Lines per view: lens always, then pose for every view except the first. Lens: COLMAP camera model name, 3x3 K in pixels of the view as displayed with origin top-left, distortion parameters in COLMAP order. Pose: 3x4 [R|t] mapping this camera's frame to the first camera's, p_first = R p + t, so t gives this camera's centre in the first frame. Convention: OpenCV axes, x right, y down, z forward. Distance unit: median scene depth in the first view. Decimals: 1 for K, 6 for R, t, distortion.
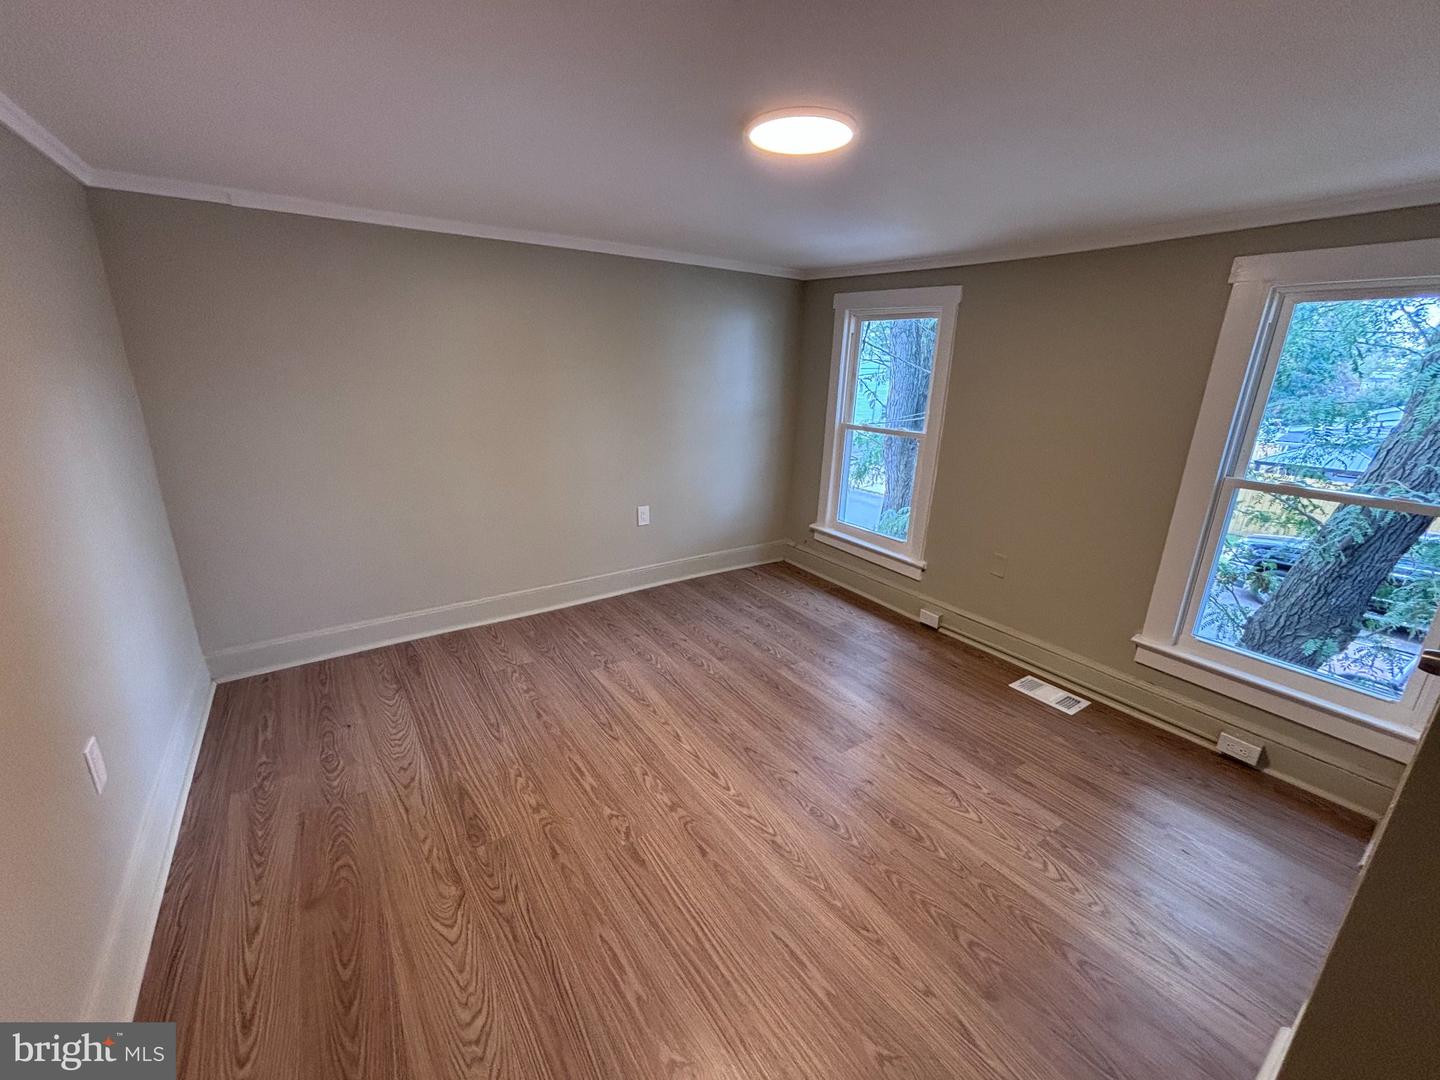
lens RADIAL K [[582.9, 0, 720.0], [0, 582.9, 540.0], [0, 0, 1]] dist [-0.000323, 0.000211]
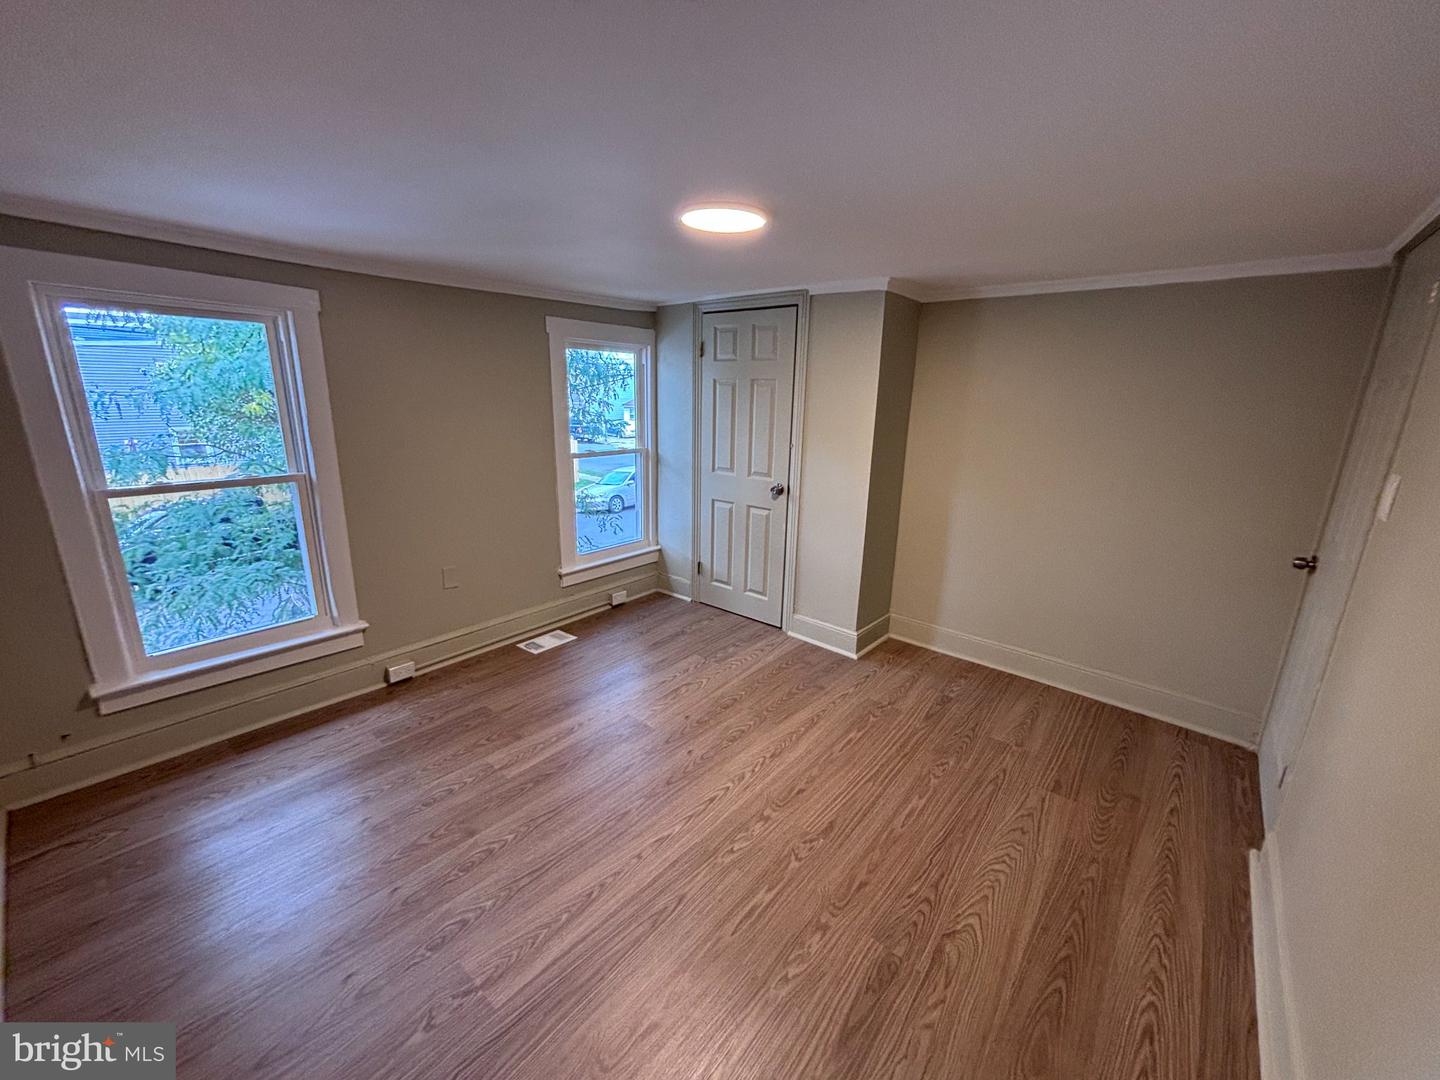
lens RADIAL K [[585.4, 0, 720.0], [0, 585.4, 540.0], [0, 0, 1]] dist [0.013419, -0.000077]
pose [[-0.264443, -0.285313, 0.921231, -0.764012], [0.249939, 0.902323, 0.351203, -0.341794], [-0.931451, 0.323125, -0.167303, 0.917745]]
